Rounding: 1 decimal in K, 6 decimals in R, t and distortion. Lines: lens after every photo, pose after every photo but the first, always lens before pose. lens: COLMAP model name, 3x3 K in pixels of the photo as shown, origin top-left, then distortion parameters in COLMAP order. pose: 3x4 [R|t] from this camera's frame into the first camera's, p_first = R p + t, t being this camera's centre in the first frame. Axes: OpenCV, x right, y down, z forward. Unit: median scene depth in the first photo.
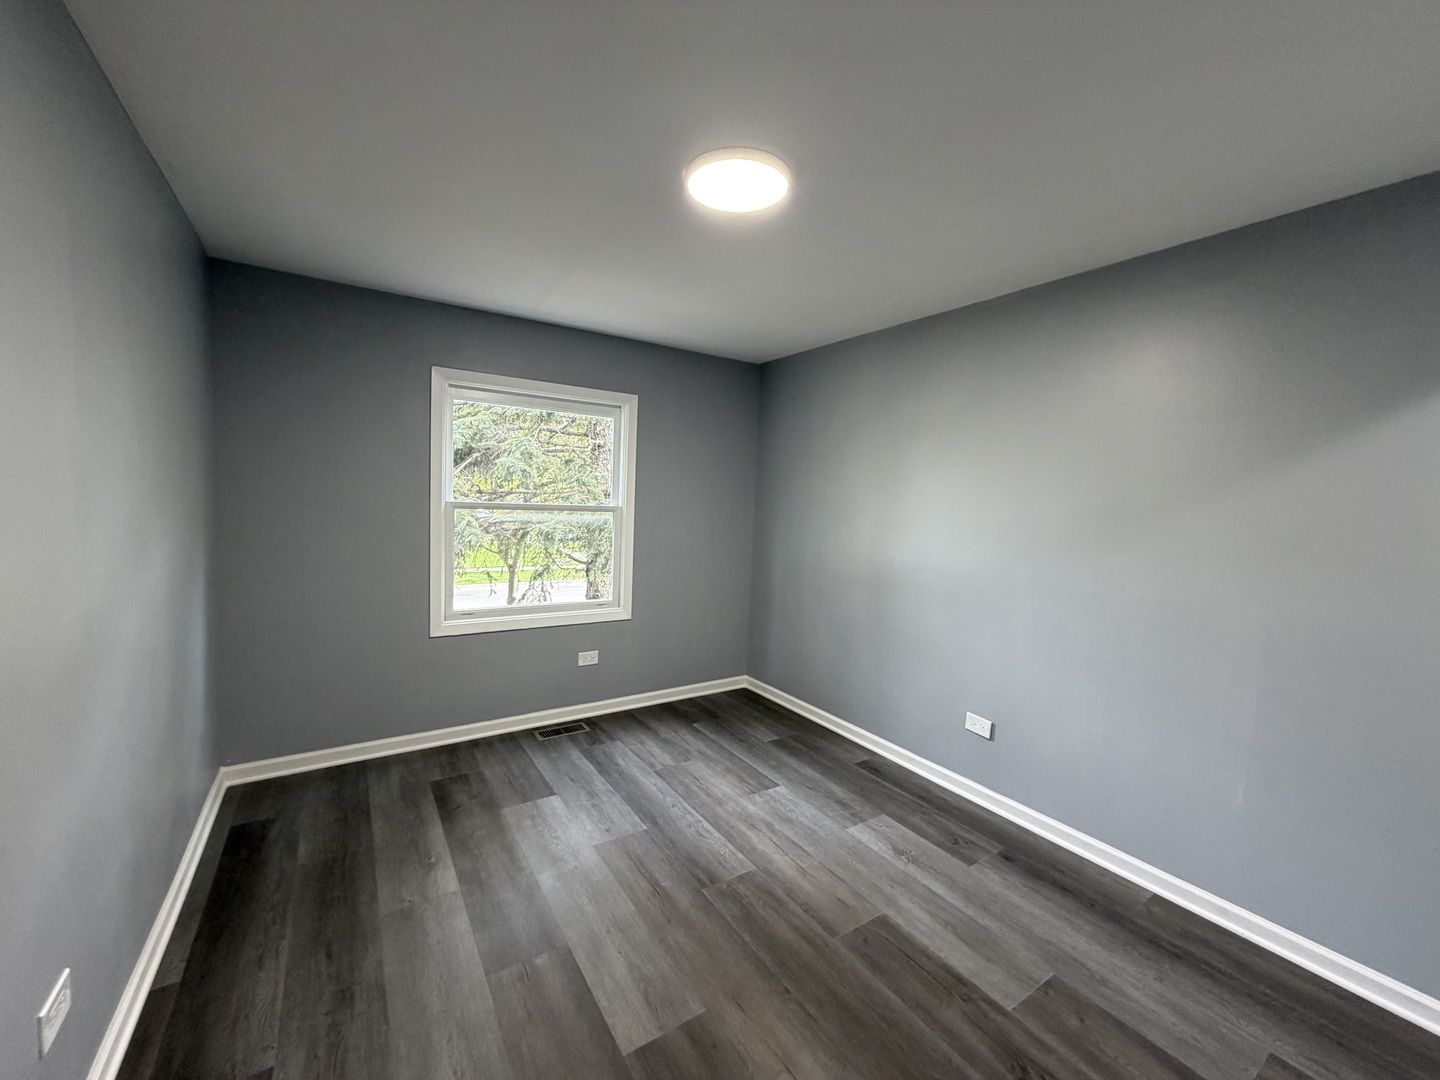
lens RADIAL K [[572.3, 0, 716.4], [0, 572.3, 539.9], [0, 0, 1]] dist [-0.000734, 0.000067]
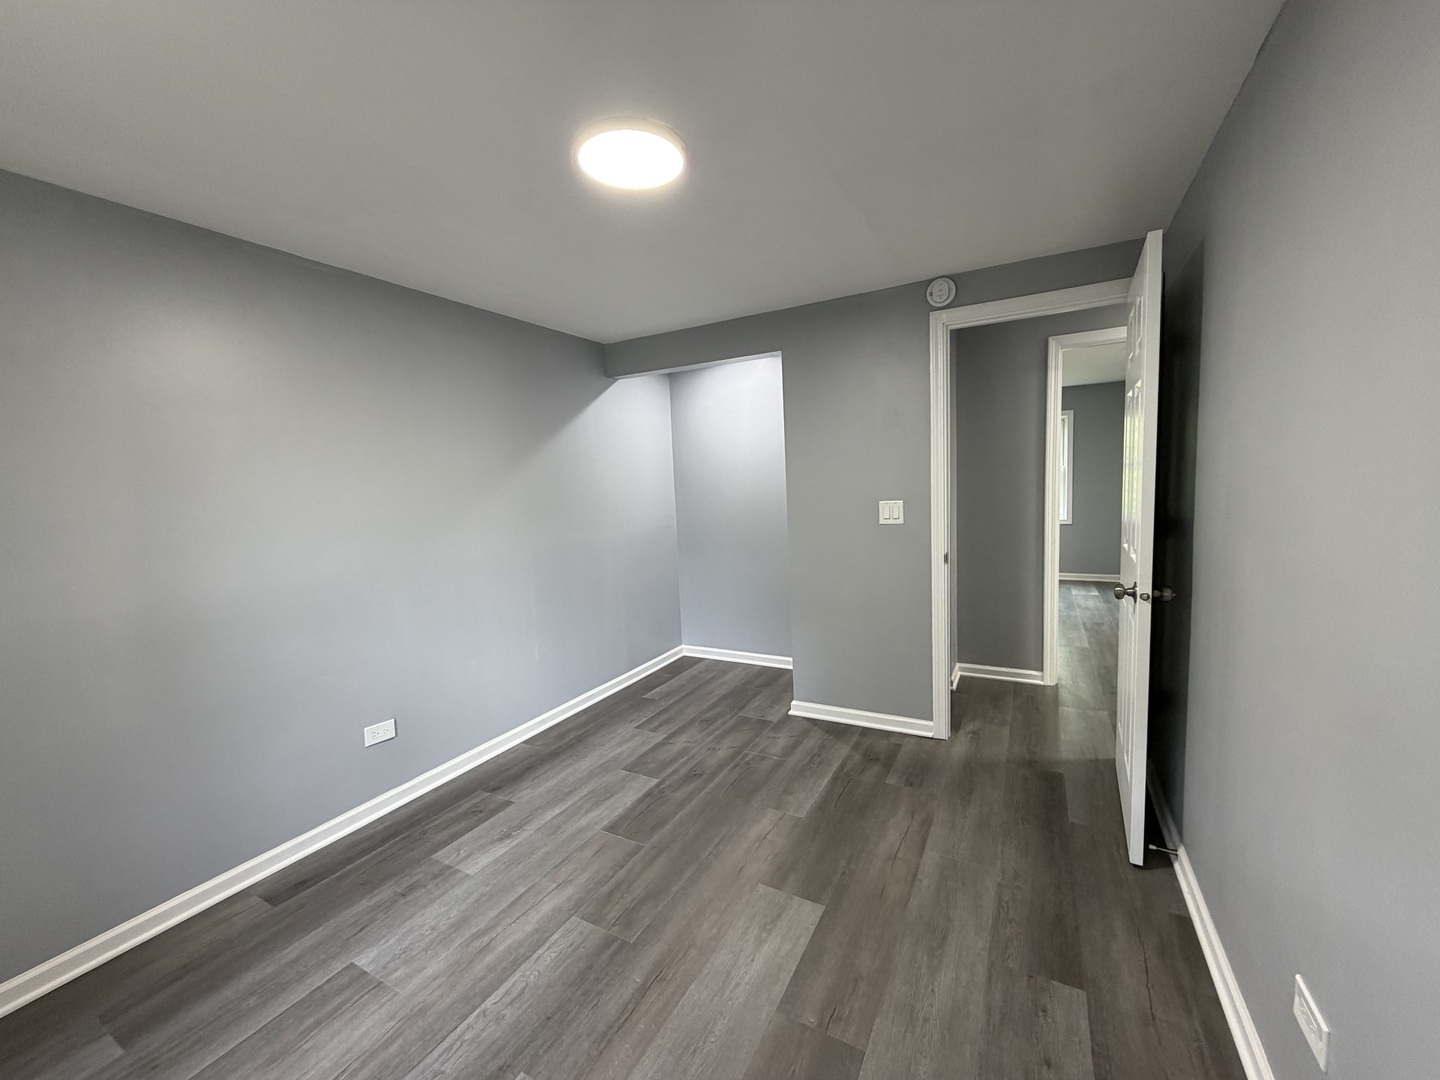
lens RADIAL K [[572.3, 0, 716.5], [0, 572.3, 541.2], [0, 0, 1]] dist [-0.000734, 0.000067]
pose [[-0.468119, -0.105816, 0.877307, -0.699014], [0.091356, 0.981689, 0.167153, -0.106859], [-0.878930, 0.158395, -0.449881, 1.054336]]
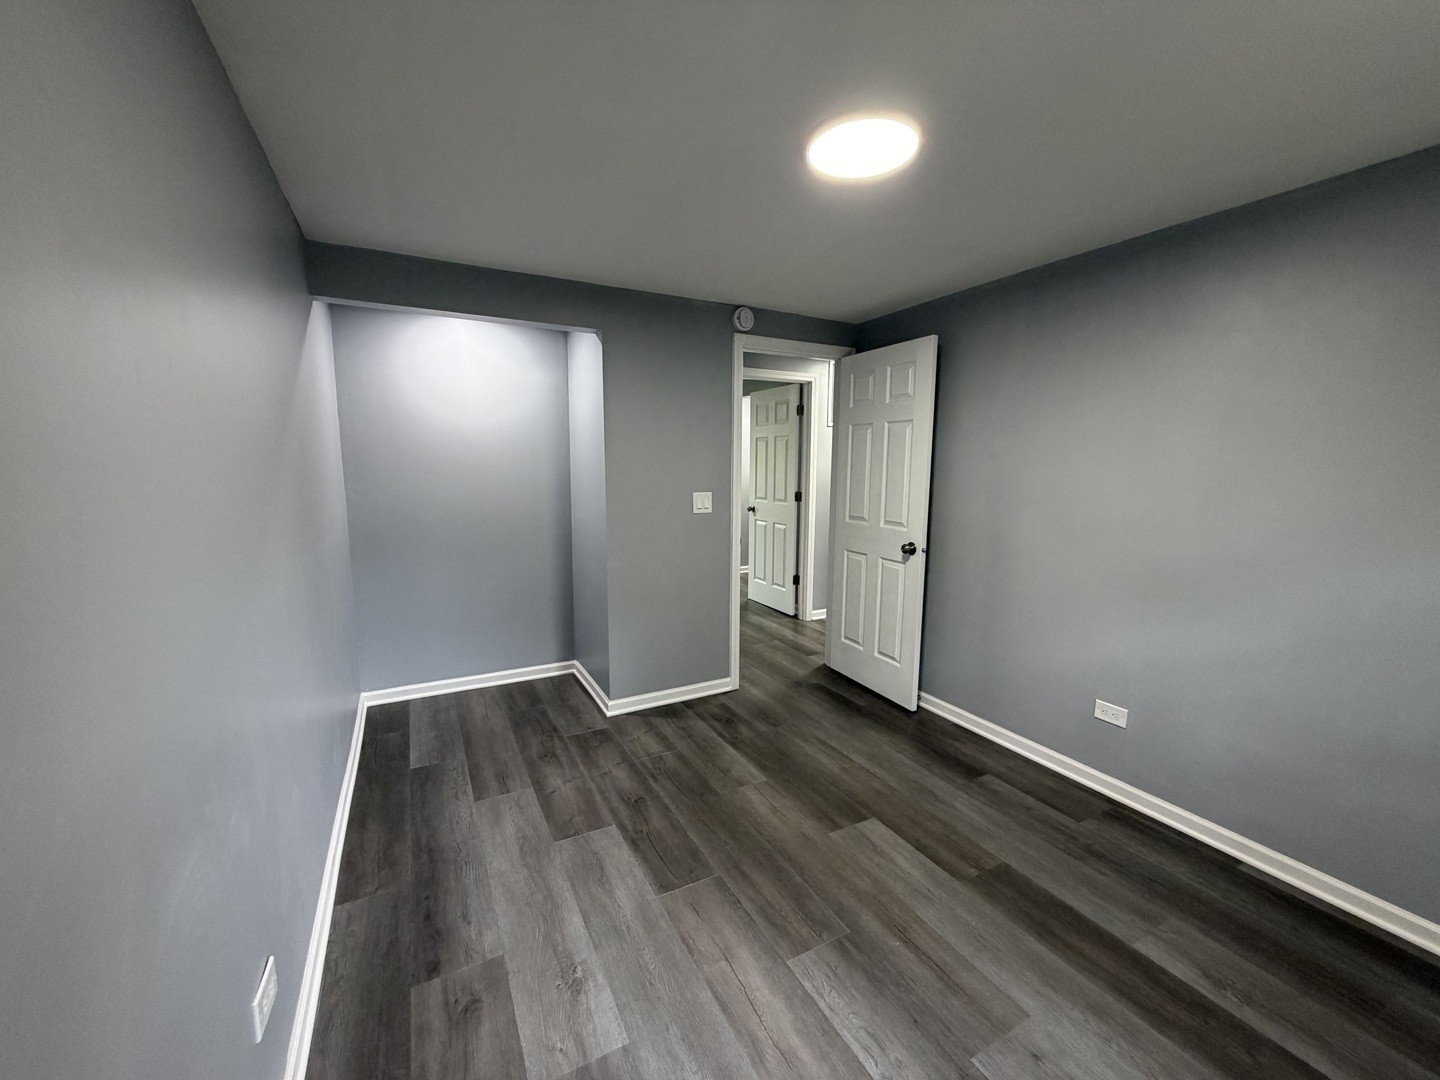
lens RADIAL K [[572.3, 0, 716.4], [0, 572.3, 542.5], [0, 0, 1]] dist [-0.000734, 0.000067]
pose [[-0.994892, -0.055865, 0.084075, 0.123894], [-0.036695, 0.976069, 0.214341, -0.133066], [-0.094037, 0.210161, -0.973134, 1.558770]]
